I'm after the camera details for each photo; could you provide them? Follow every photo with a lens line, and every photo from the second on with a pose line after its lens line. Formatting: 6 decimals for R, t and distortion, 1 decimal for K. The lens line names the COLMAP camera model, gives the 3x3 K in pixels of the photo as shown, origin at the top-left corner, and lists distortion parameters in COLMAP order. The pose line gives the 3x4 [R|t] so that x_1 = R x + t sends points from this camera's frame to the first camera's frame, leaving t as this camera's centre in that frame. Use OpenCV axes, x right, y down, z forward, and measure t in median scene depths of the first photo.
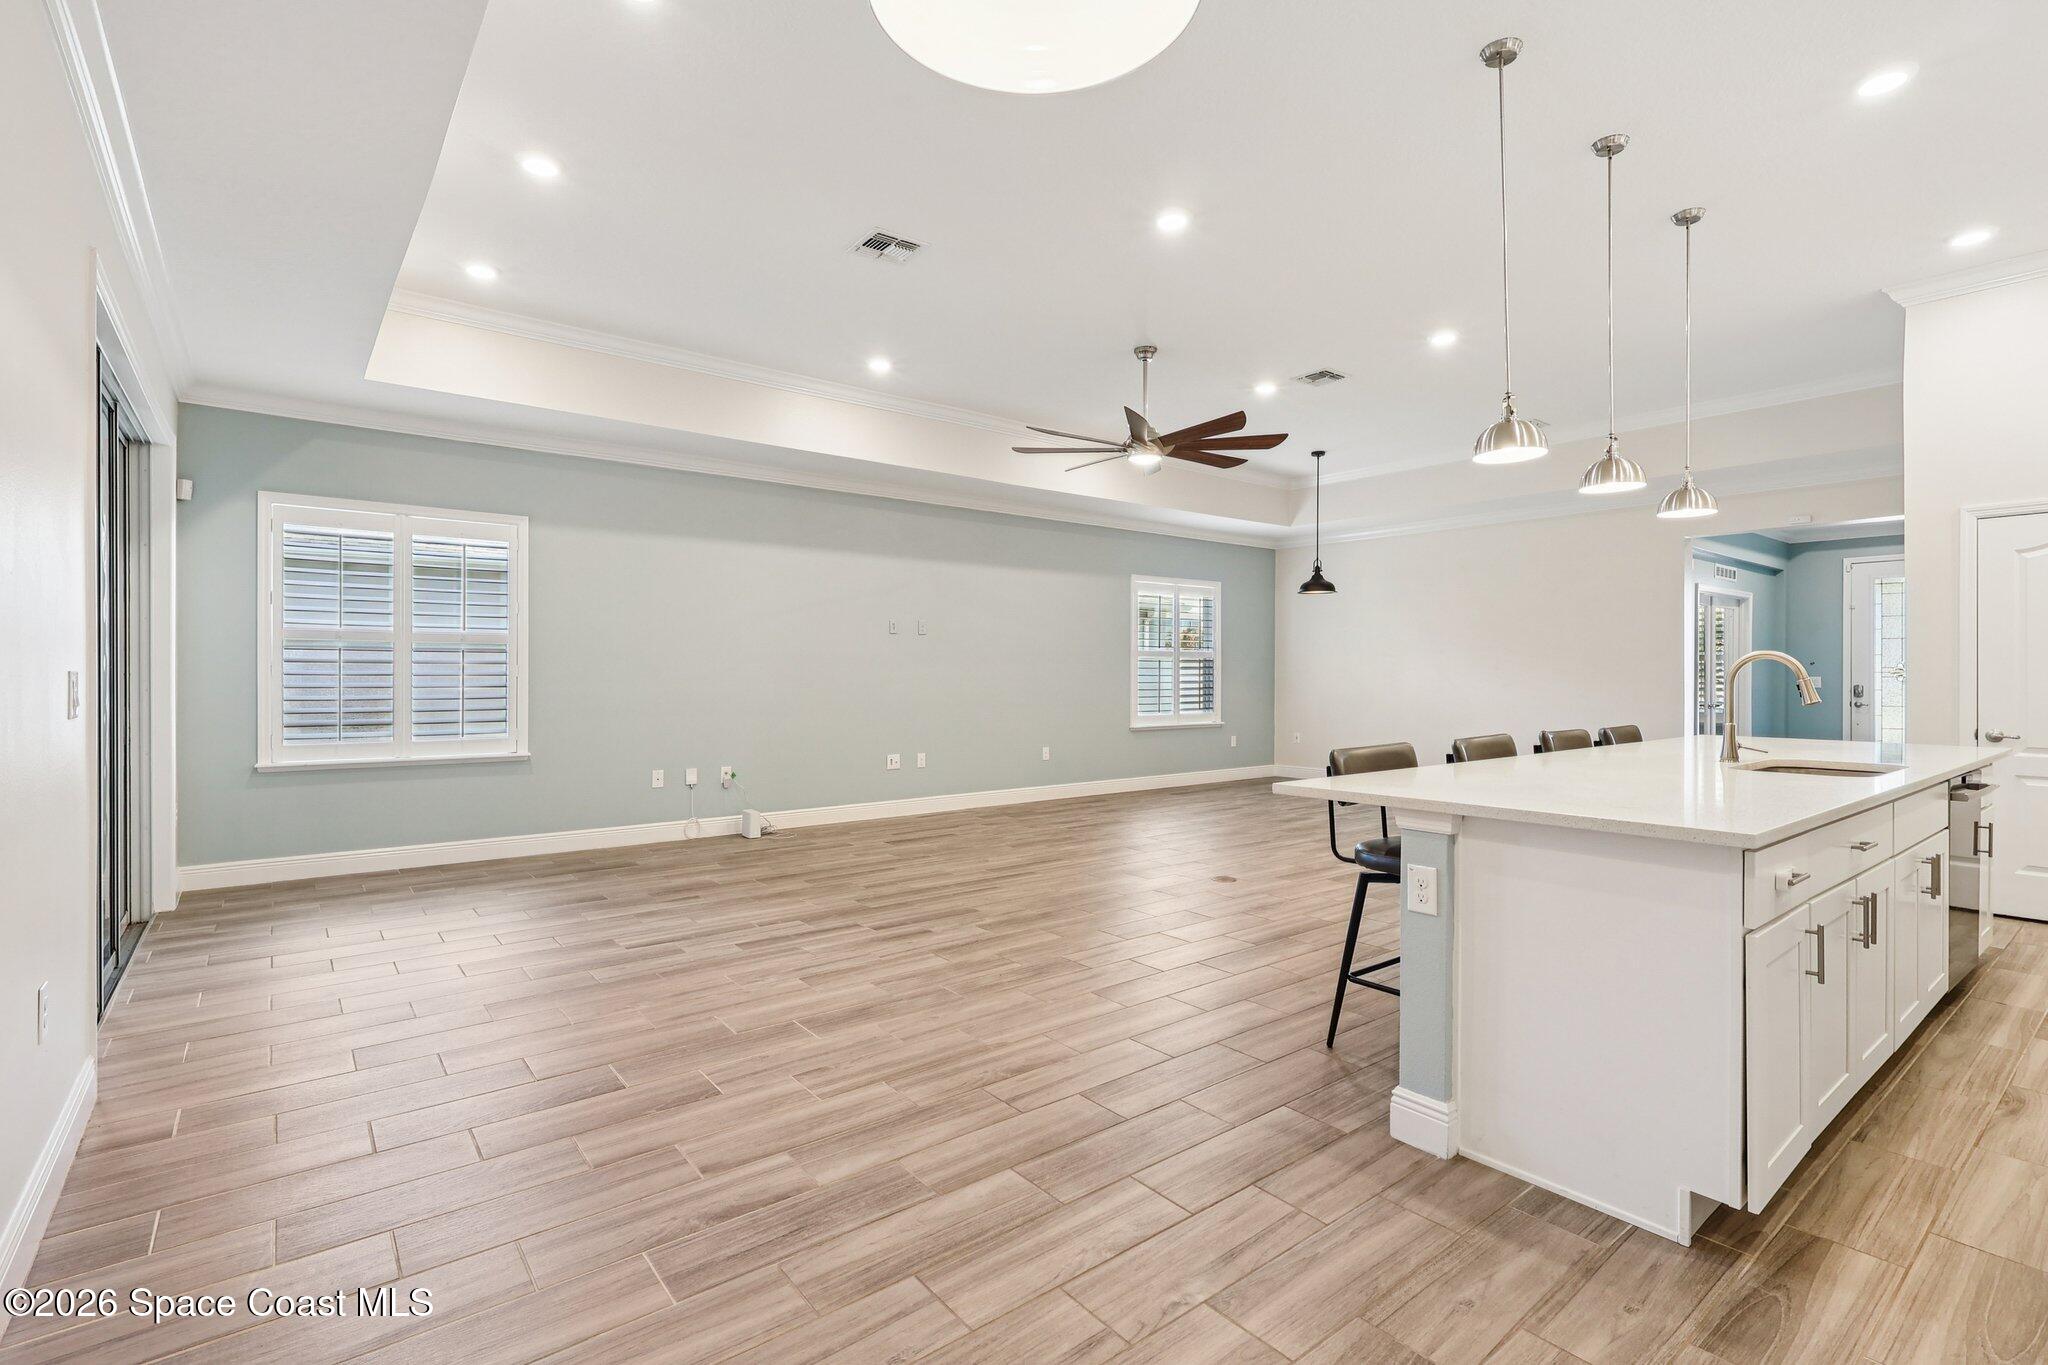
lens RADIAL K [[948.0, 0, 1023.5], [0, 948.0, 674.1], [0, 0, 1]] dist [-0.002342, -0.000311]
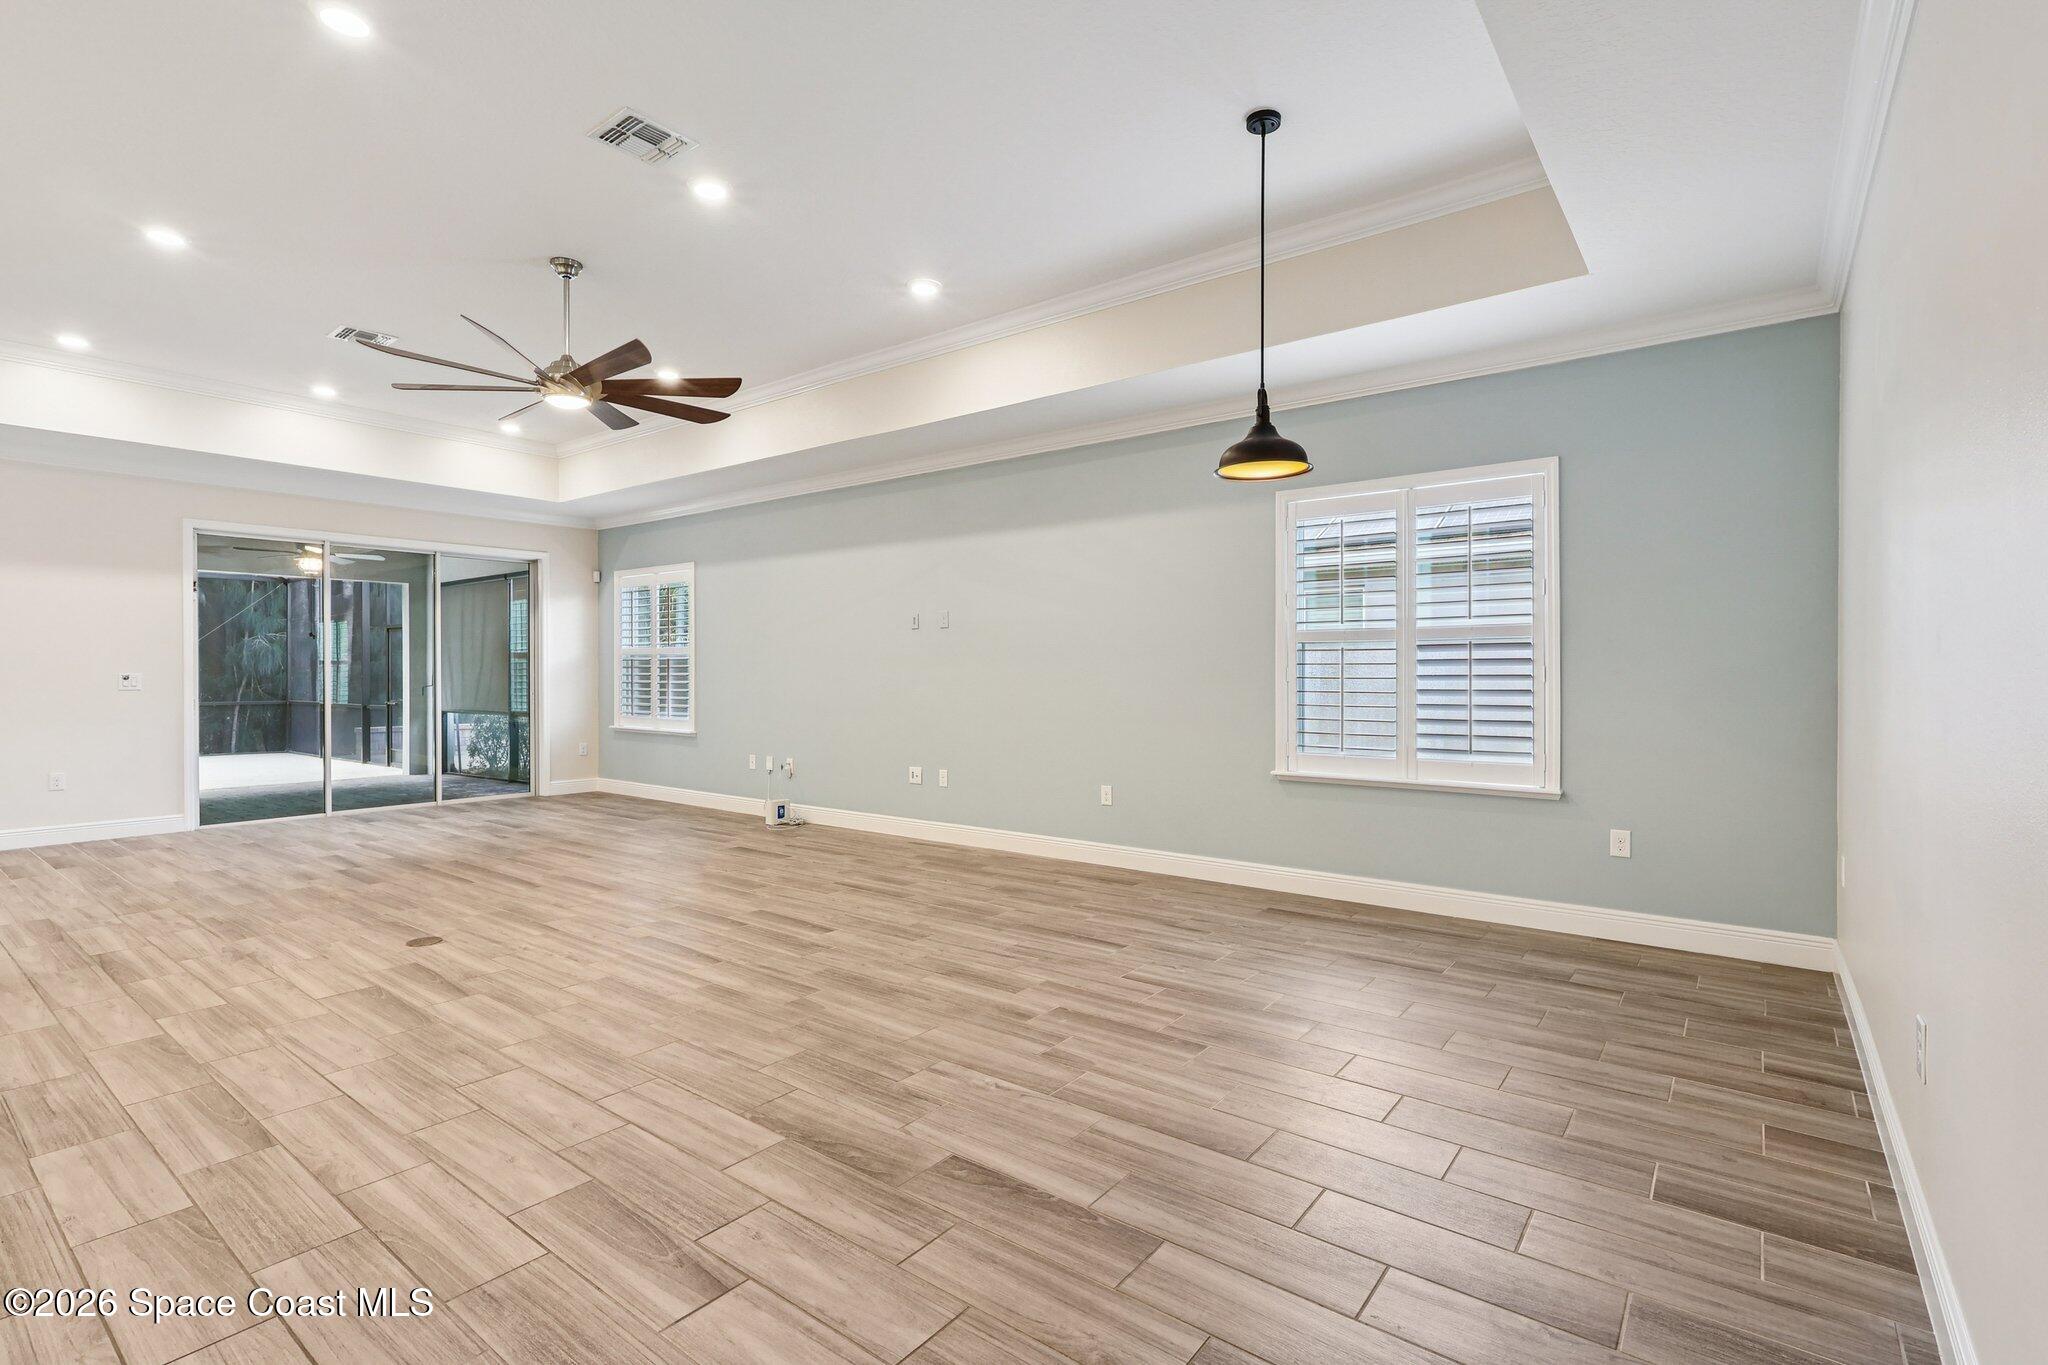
lens RADIAL K [[948.0, 0, 1023.5], [0, 948.0, 674.1], [0, 0, 1]] dist [-0.002342, -0.000311]
pose [[0.242001, 0.001746, -0.970274, 0.910442], [0.003415, 0.999991, 0.002651, -0.003614], [0.970270, -0.003955, 0.241993, 1.093764]]
